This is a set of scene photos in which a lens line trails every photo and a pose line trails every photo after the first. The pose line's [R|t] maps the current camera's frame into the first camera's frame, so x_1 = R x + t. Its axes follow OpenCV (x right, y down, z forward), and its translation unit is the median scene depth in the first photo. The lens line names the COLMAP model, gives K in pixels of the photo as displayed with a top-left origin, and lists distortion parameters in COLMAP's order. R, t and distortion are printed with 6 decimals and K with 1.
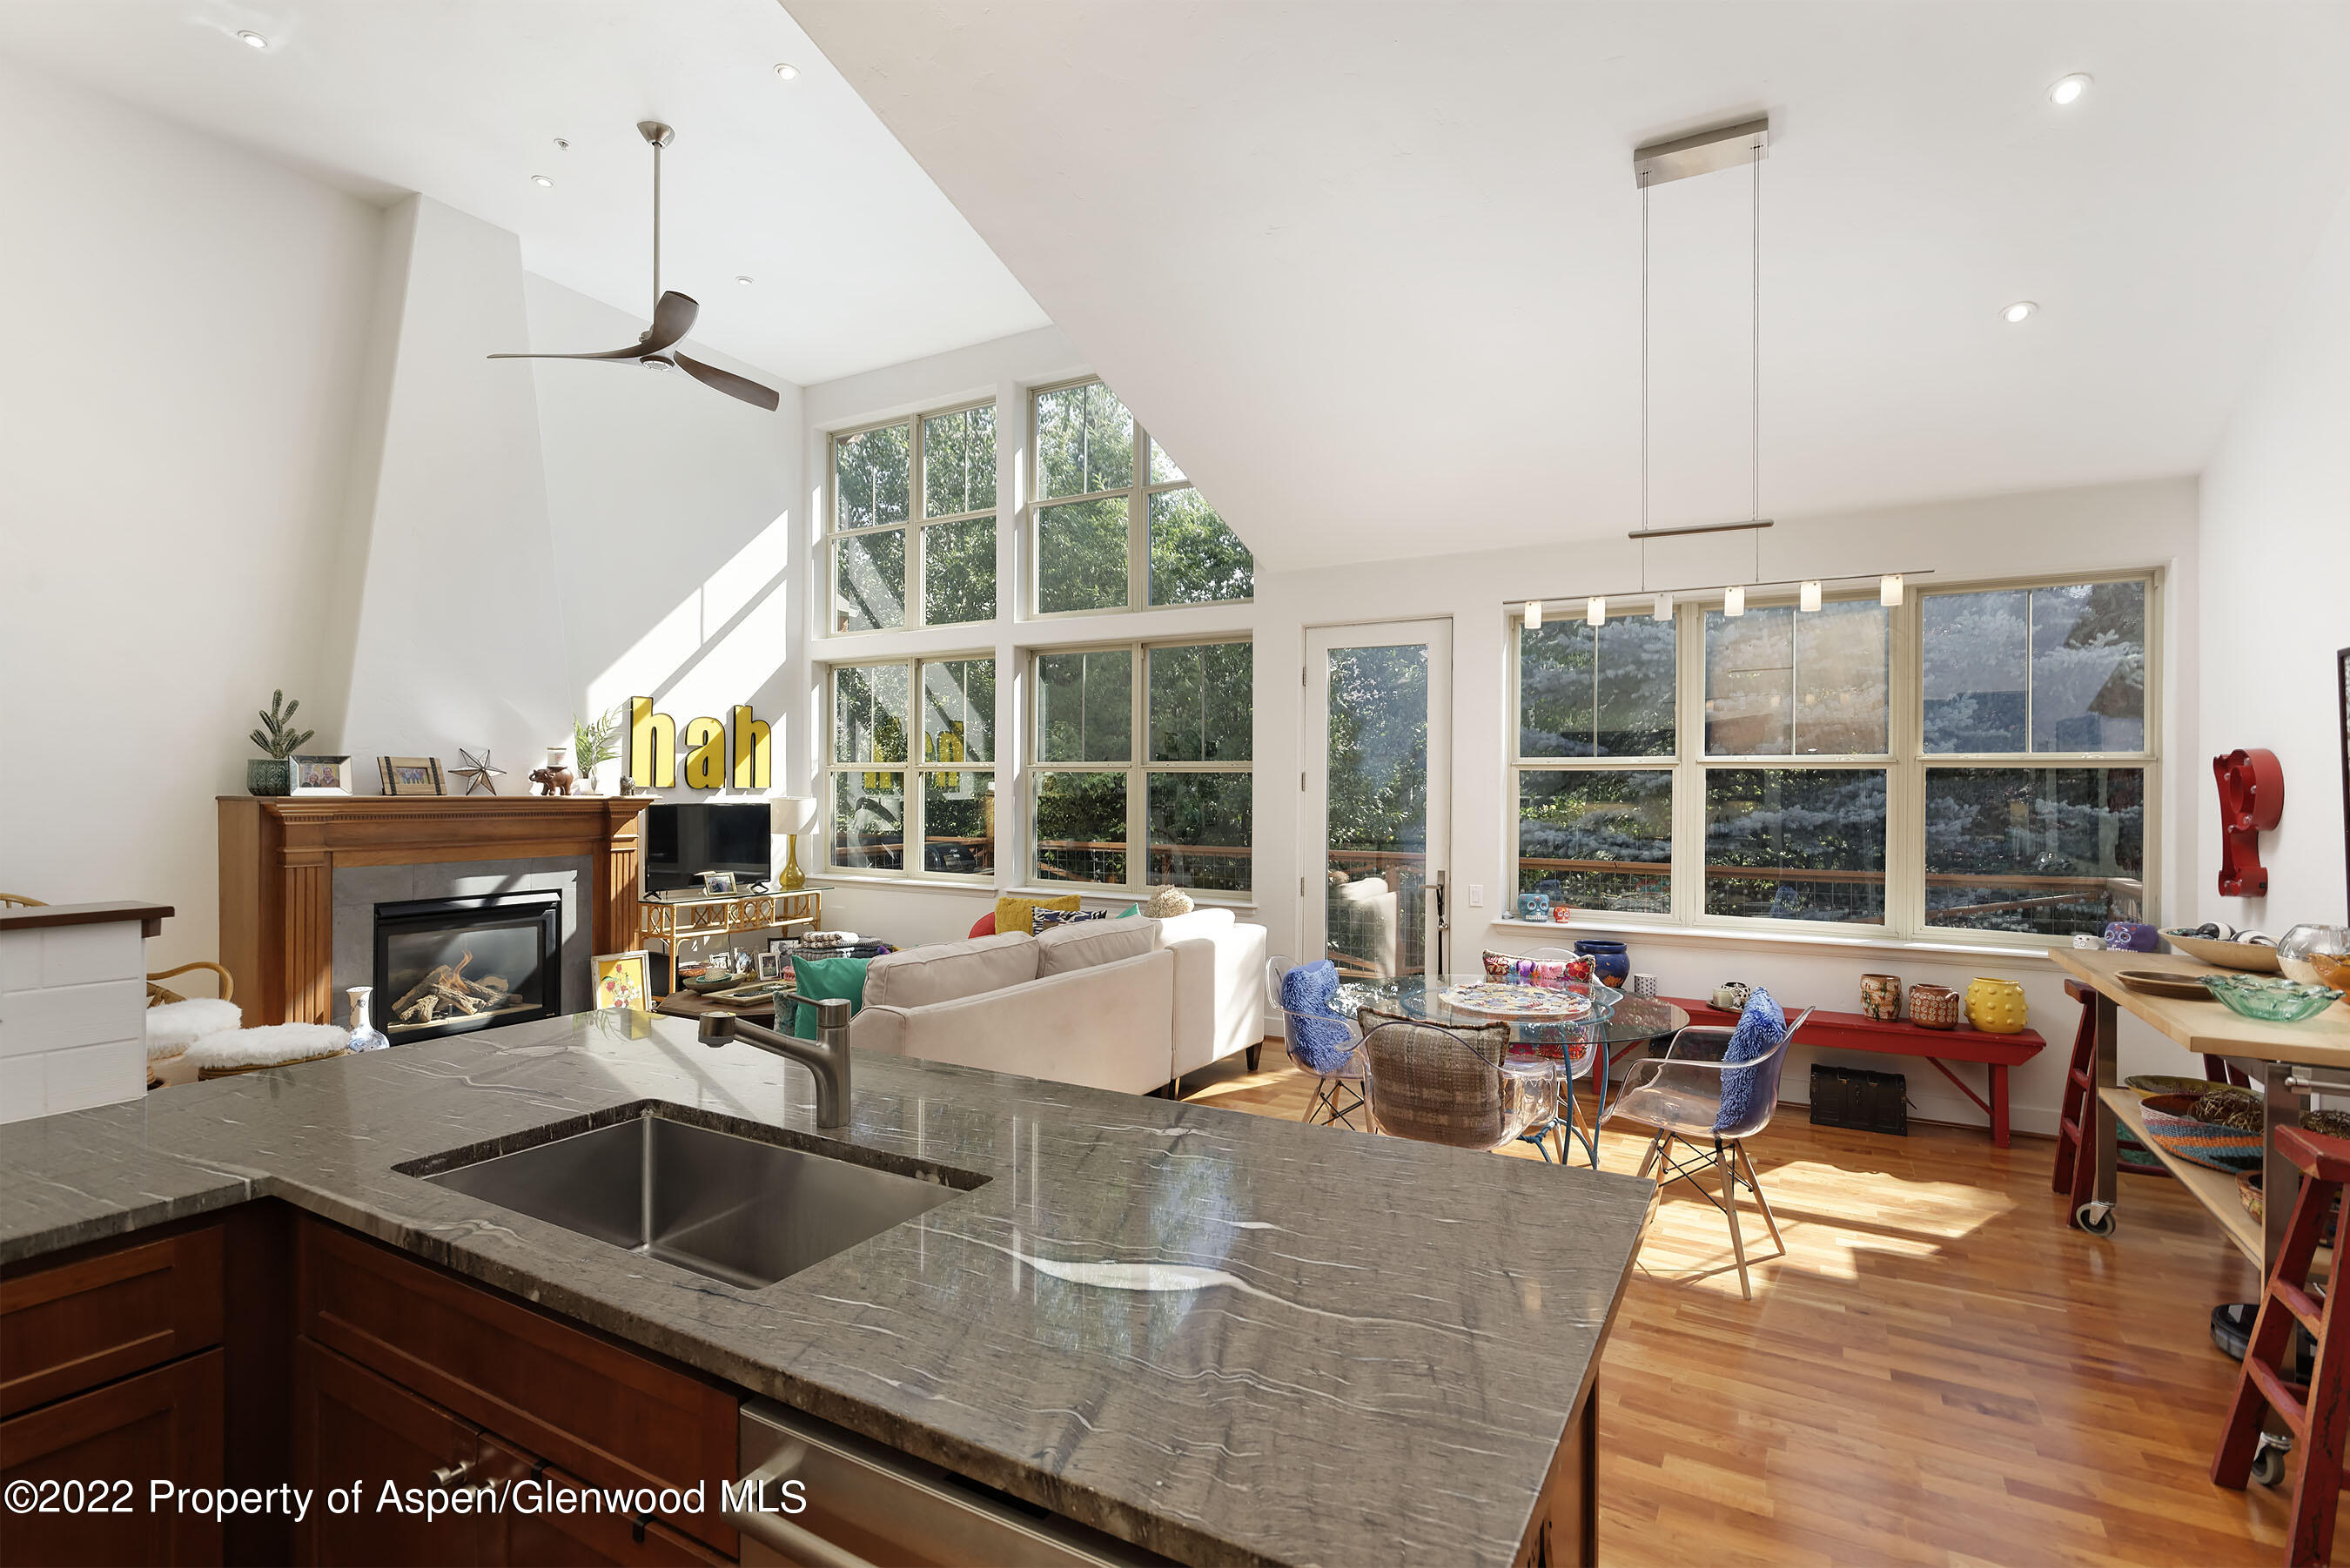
lens RADIAL K [[1078.5, 0, 1151.2], [0, 1078.5, 771.5], [0, 0, 1]] dist [-0.003597, 0.000021]
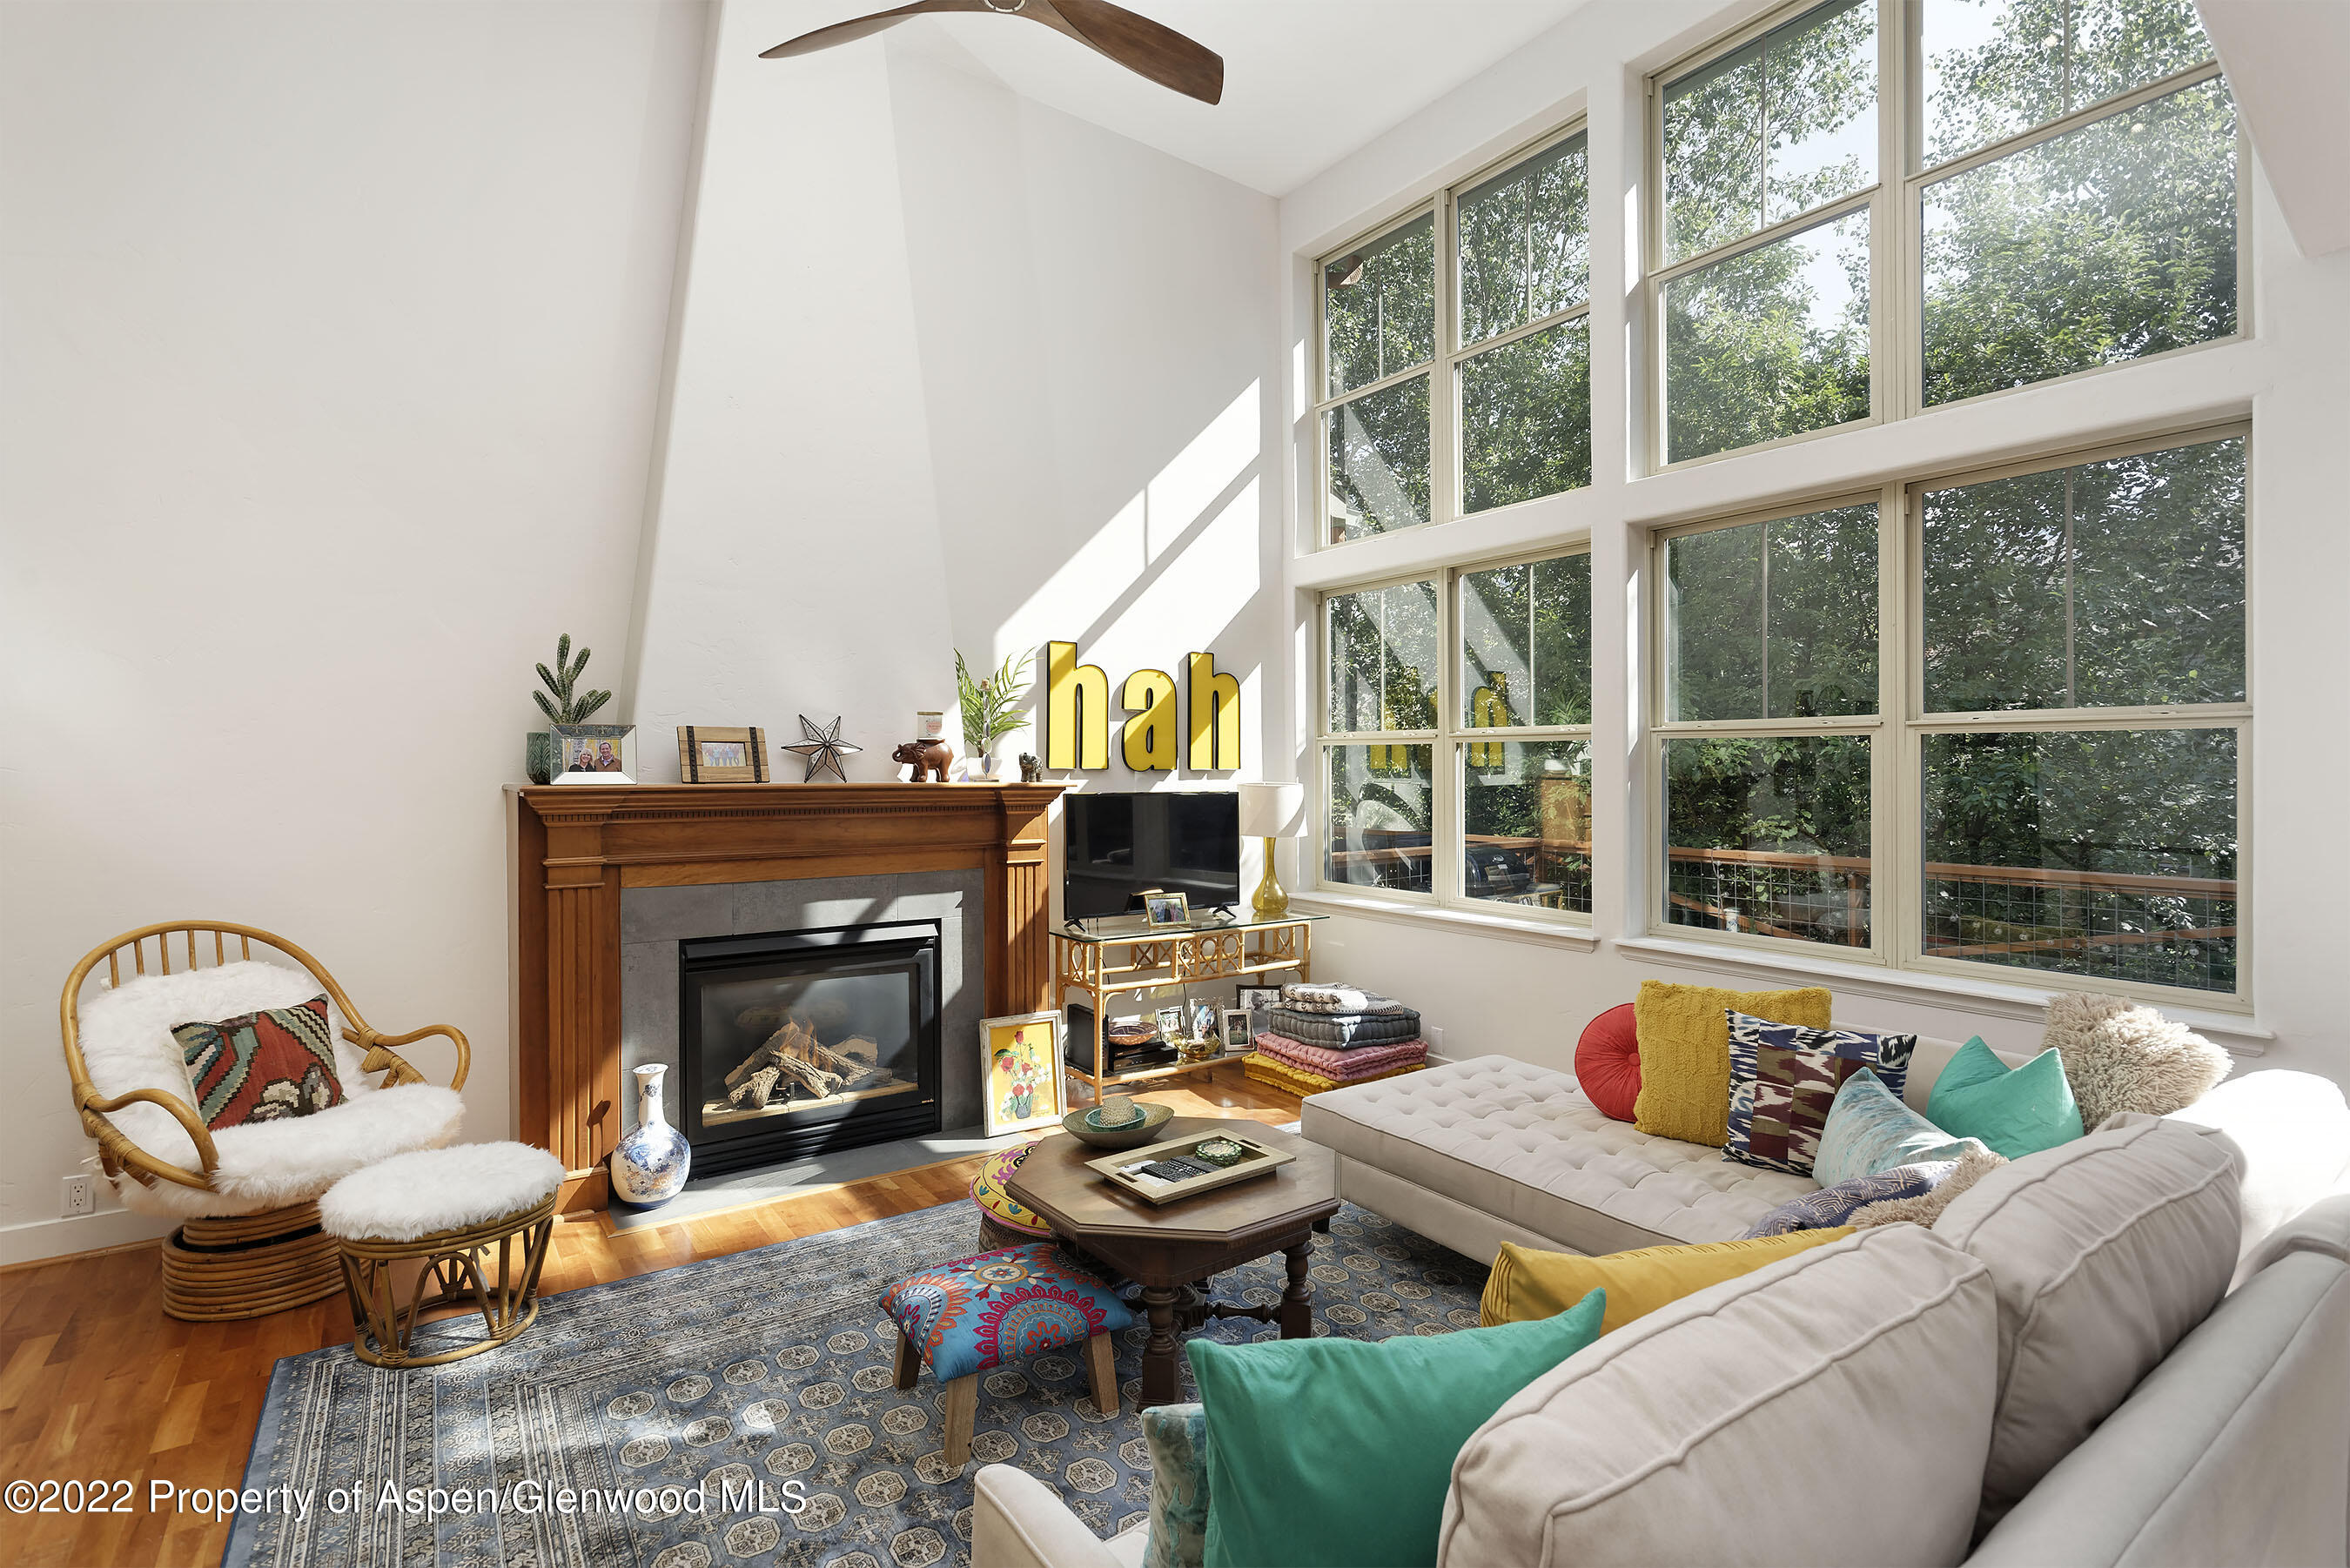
lens RADIAL K [[1078.5, 0, 1151.2], [0, 1078.5, 771.5], [0, 0, 1]] dist [-0.003597, 0.000021]
pose [[0.900564, -0.005299, -0.434691, -0.107475], [0.012505, 0.999828, 0.013717, 0.006680], [0.434543, -0.017789, 0.900475, 0.369101]]
